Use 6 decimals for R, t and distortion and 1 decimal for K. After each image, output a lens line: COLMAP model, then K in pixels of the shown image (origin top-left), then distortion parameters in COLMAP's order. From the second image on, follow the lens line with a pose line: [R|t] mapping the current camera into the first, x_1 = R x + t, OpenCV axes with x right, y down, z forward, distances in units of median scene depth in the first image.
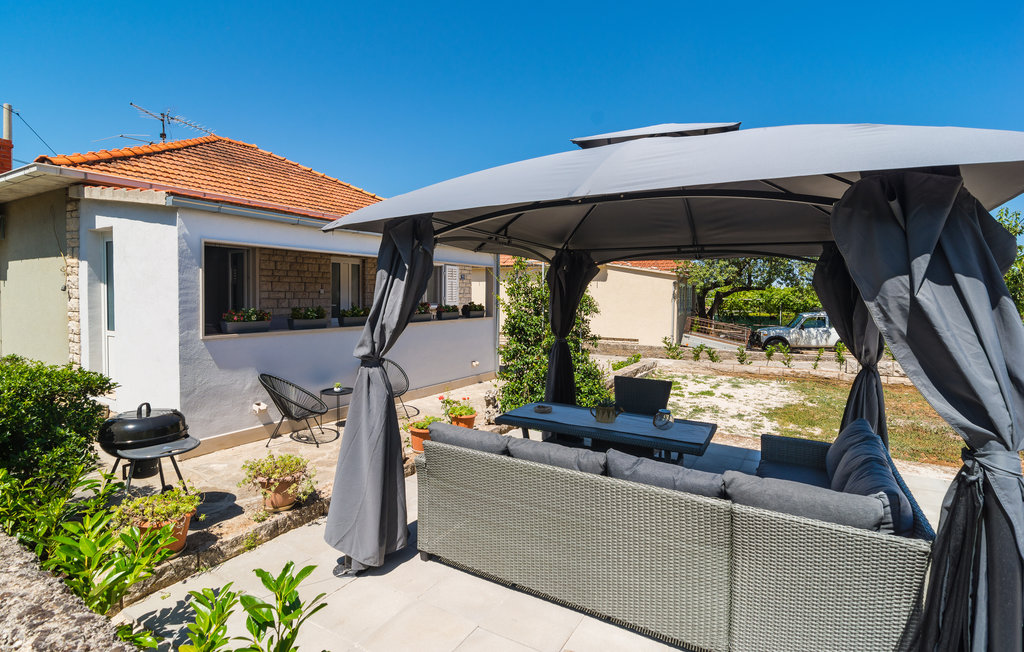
lens RADIAL K [[491.7, 0, 511.3], [0, 491.7, 305.8], [0, 0, 1]] dist [-0.000368, -0.000323]
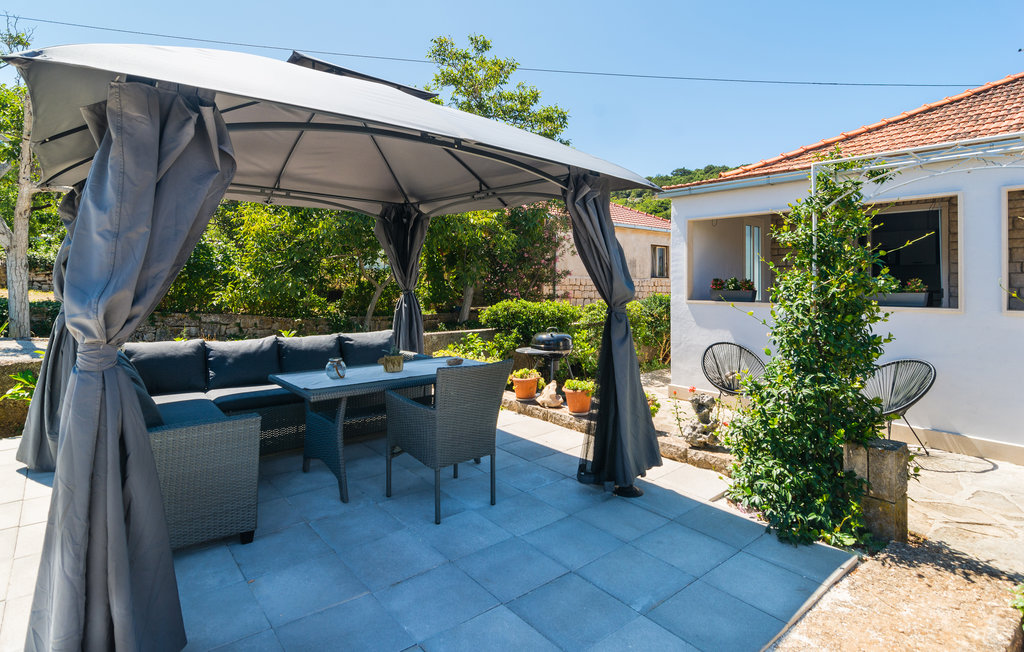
lens RADIAL K [[534.8, 0, 514.9], [0, 534.8, 272.5], [0, 0, 1]] dist [-0.000061, 0.000413]
pose [[-0.340240, -0.028976, -0.939892, 0.600798], [-0.030291, 0.999344, -0.019844, 0.027274], [0.939851, 0.021719, -0.340895, 0.856984]]
